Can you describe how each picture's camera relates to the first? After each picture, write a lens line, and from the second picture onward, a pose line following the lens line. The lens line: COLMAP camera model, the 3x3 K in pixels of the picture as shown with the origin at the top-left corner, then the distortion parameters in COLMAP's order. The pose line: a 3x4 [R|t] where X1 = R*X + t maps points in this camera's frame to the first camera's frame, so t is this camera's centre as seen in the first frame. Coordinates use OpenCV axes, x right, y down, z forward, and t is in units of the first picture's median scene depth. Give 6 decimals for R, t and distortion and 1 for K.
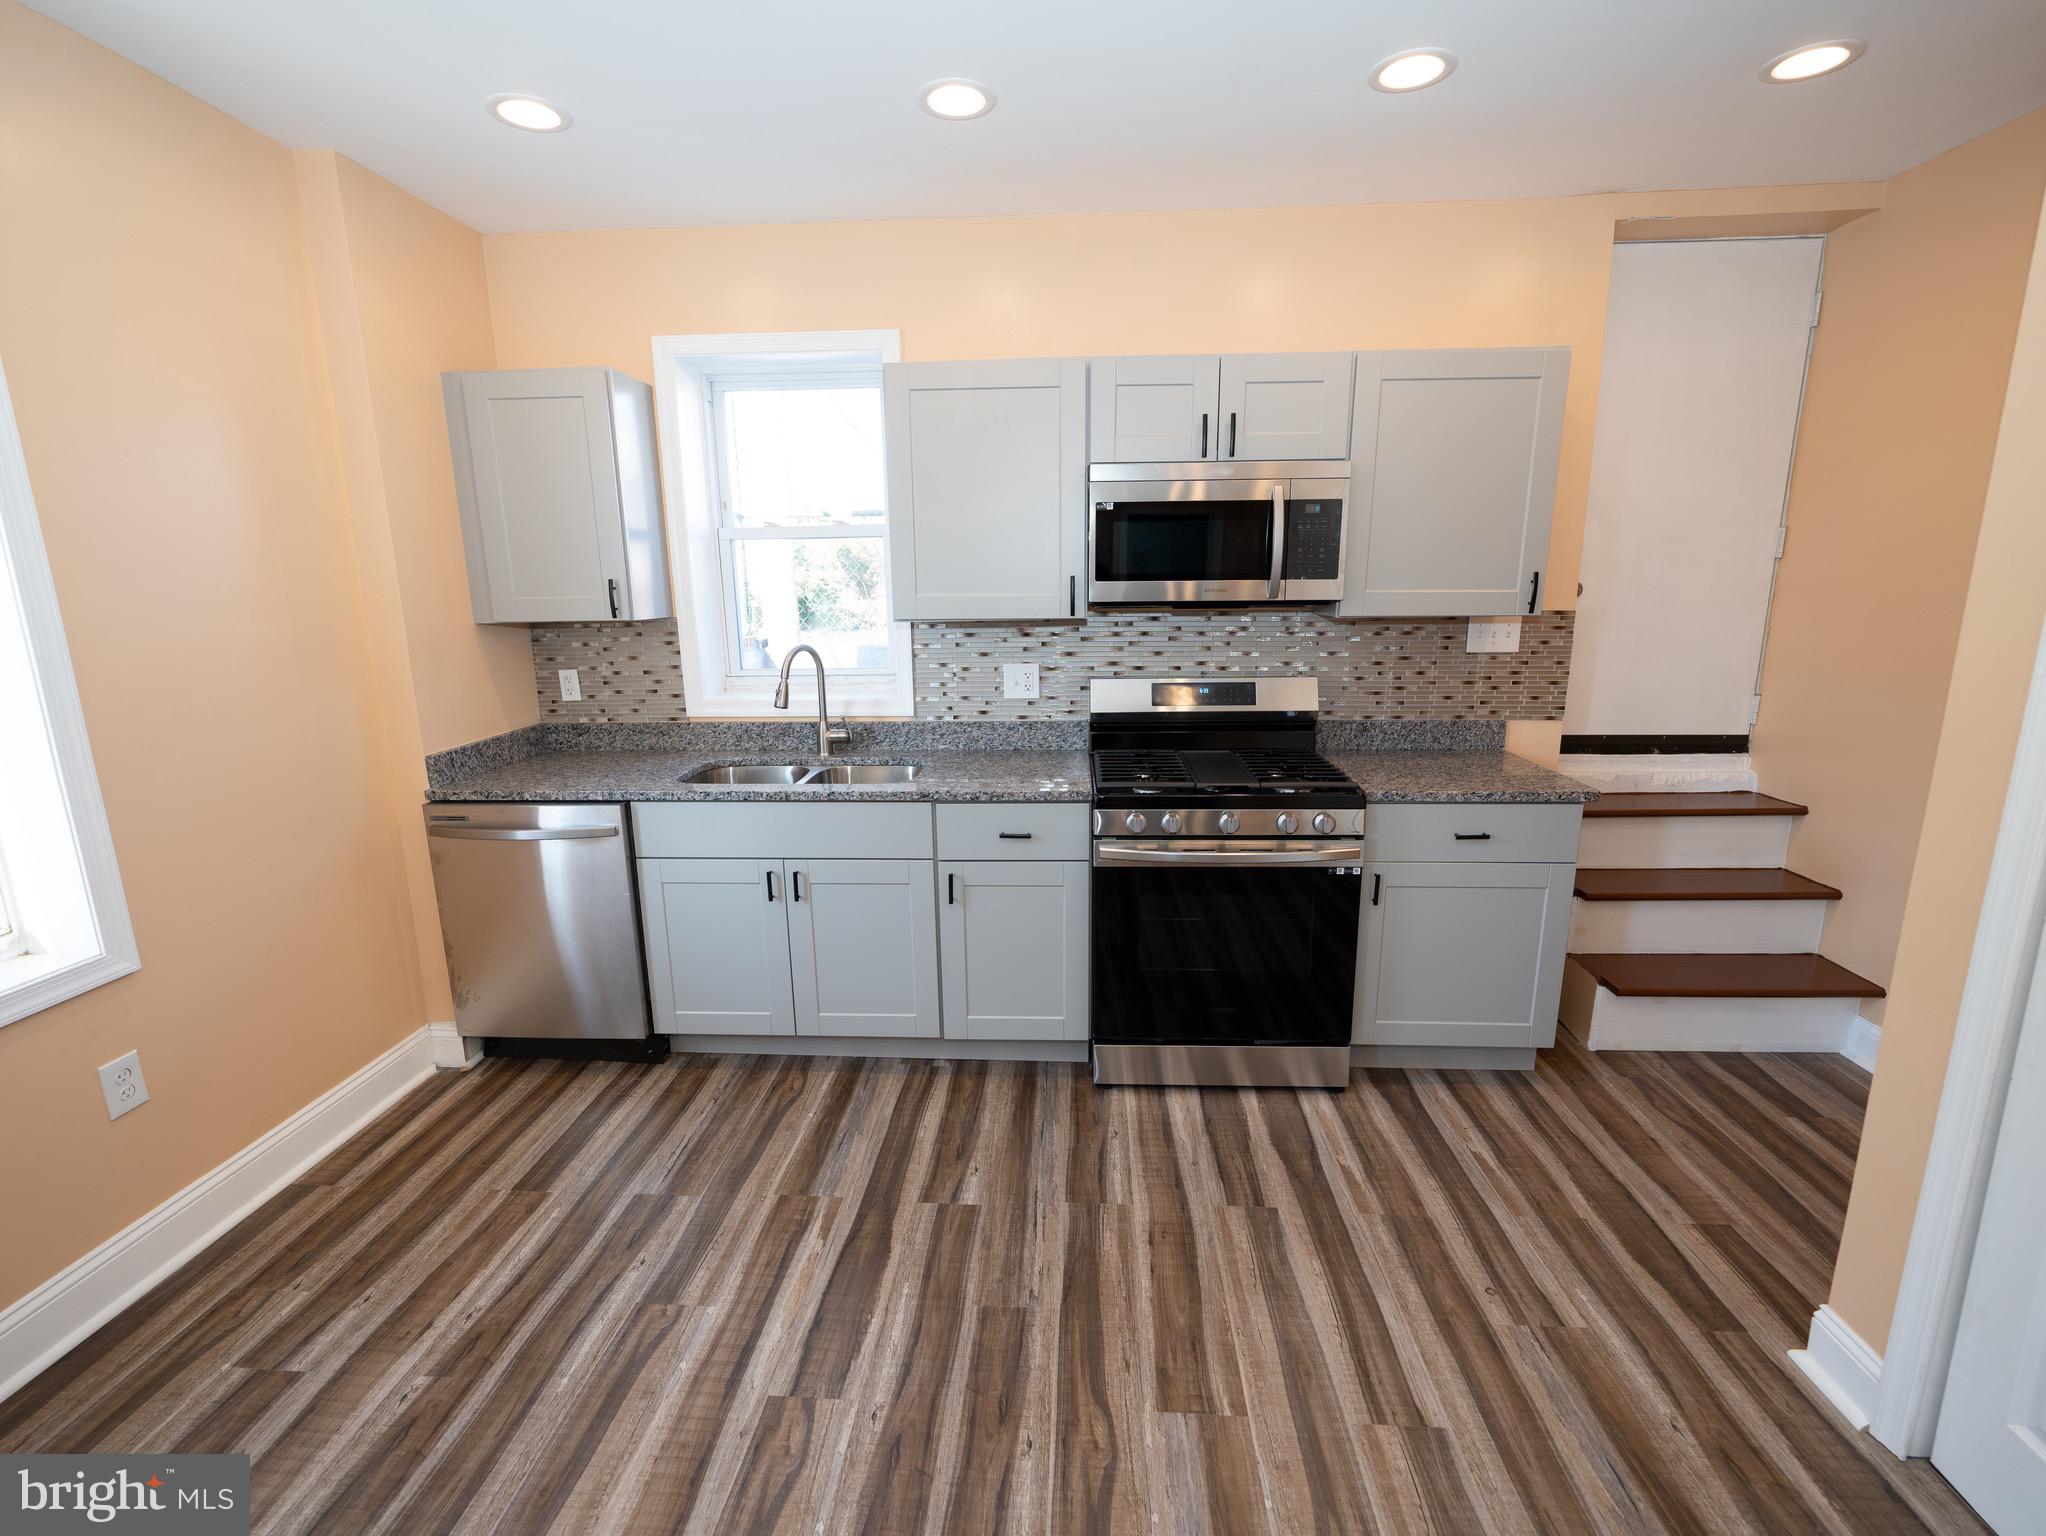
lens RADIAL K [[925.7, 0, 1021.9], [0, 925.7, 770.0], [0, 0, 1]] dist [-0.000462, -0.000300]
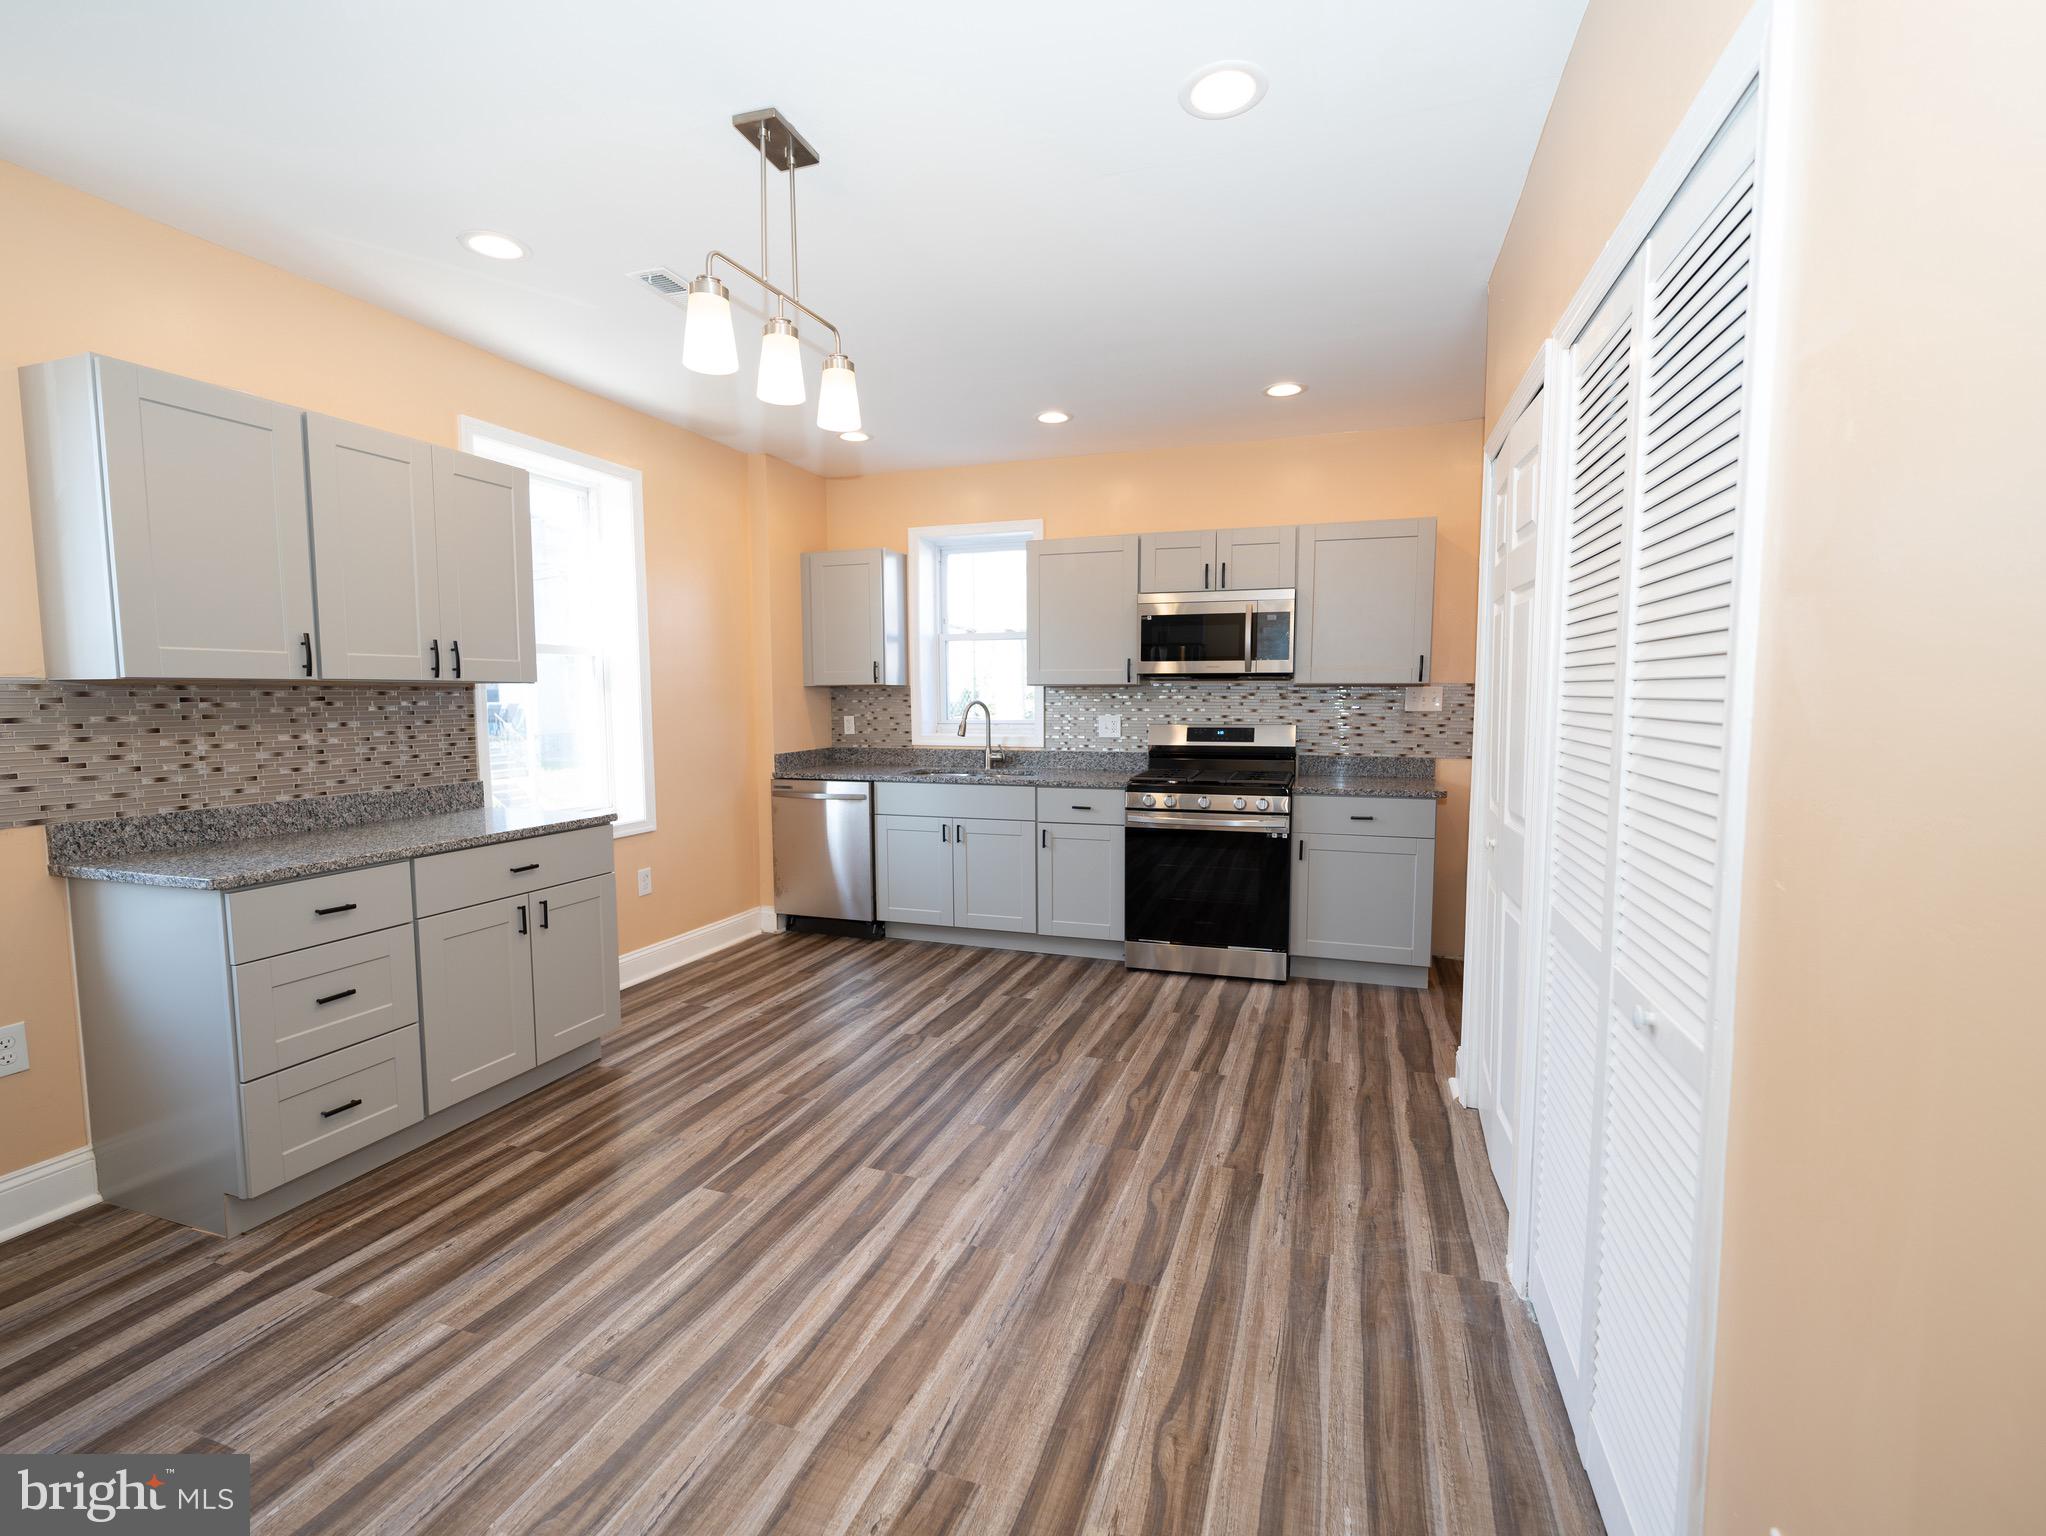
lens RADIAL K [[925.7, 0, 1021.9], [0, 925.7, 770.0], [0, 0, 1]] dist [-0.000462, -0.000300]
pose [[0.962649, 0.031091, -0.268963, 0.341621], [-0.064127, 0.991302, -0.114928, 0.204554], [0.263050, 0.127884, 0.956269, -0.656827]]
